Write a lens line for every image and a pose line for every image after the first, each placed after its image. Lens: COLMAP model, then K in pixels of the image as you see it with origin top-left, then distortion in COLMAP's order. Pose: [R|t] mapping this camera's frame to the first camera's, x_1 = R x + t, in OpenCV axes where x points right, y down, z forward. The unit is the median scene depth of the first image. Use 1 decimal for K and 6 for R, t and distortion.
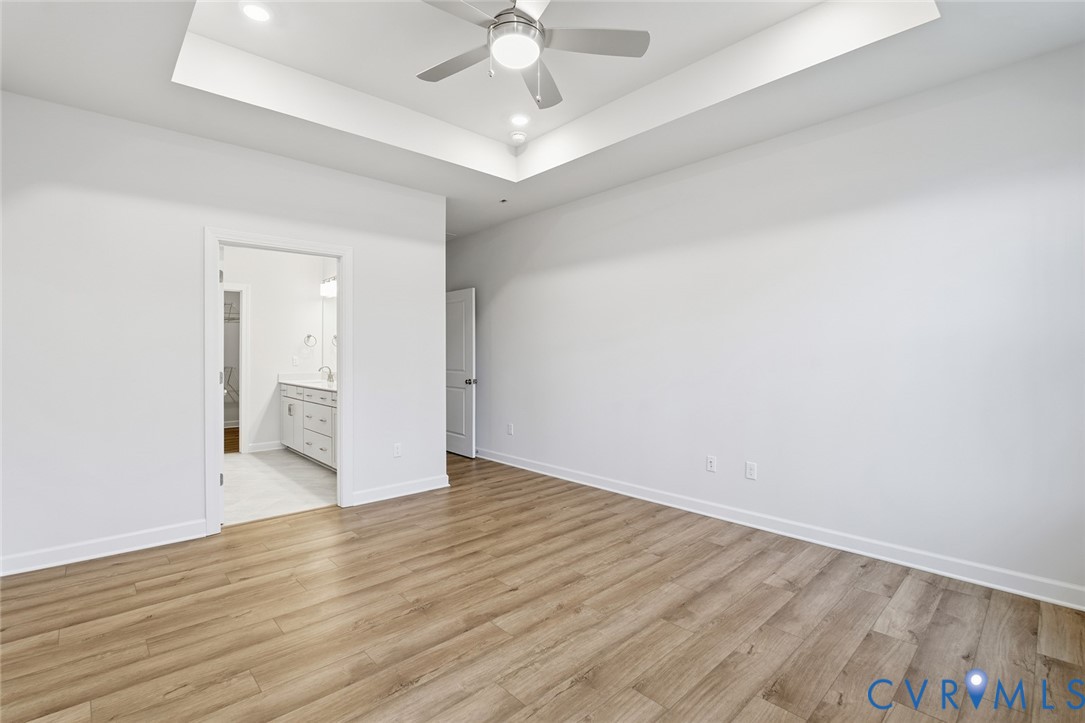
lens RADIAL K [[493.9, 0, 534.8], [0, 493.9, 357.8], [0, 0, 1]] dist [-0.010427, -0.000250]
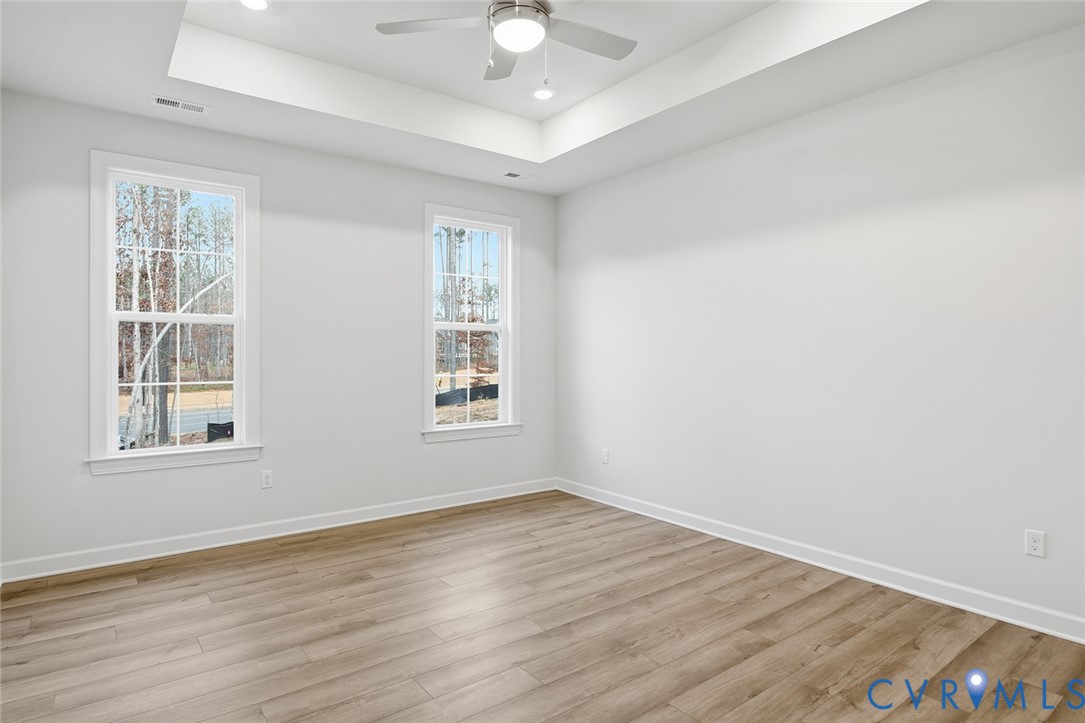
lens RADIAL K [[607.7, 0, 538.3], [0, 607.7, 345.5], [0, 0, 1]] dist [-0.000218, -0.000104]
pose [[-0.995308, 0.001276, 0.096748, -0.177017], [0.000603, 0.999975, -0.006982, -0.028728], [-0.096755, -0.006891, -0.995284, 2.037297]]
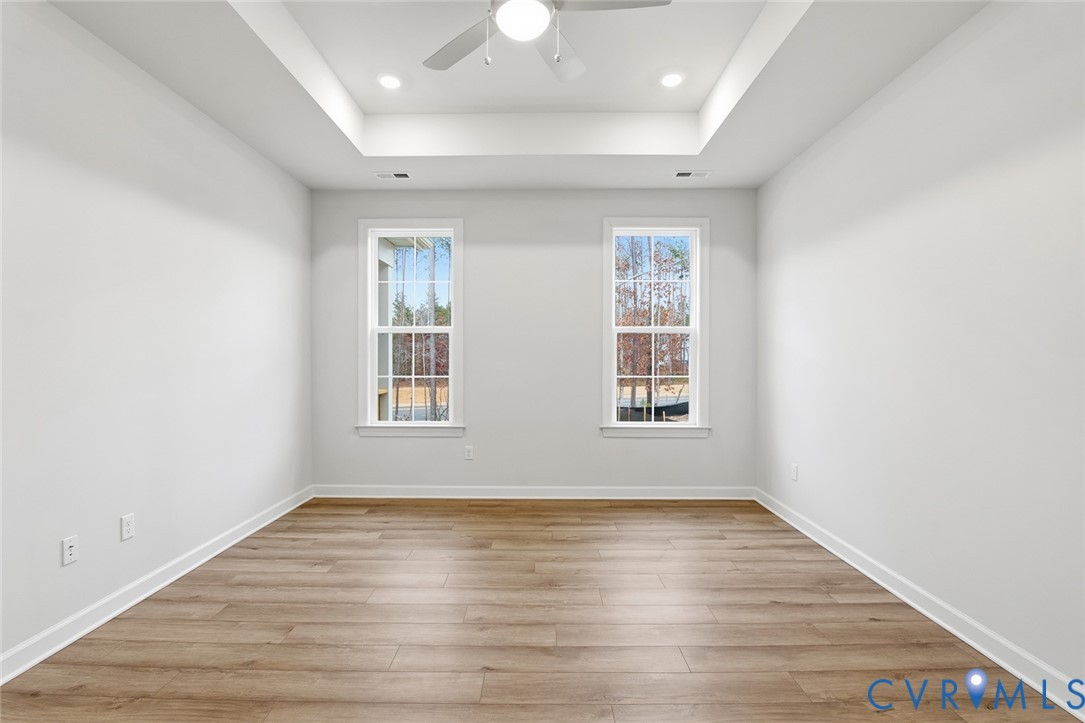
lens RADIAL K [[493.9, 0, 534.8], [0, 493.9, 357.8], [0, 0, 1]] dist [-0.010427, -0.000250]
pose [[-0.729856, 0.000786, 0.683600, -0.639837], [0.003053, 0.999993, 0.002109, -0.012683], [-0.683594, 0.003627, -0.729853, 1.561364]]
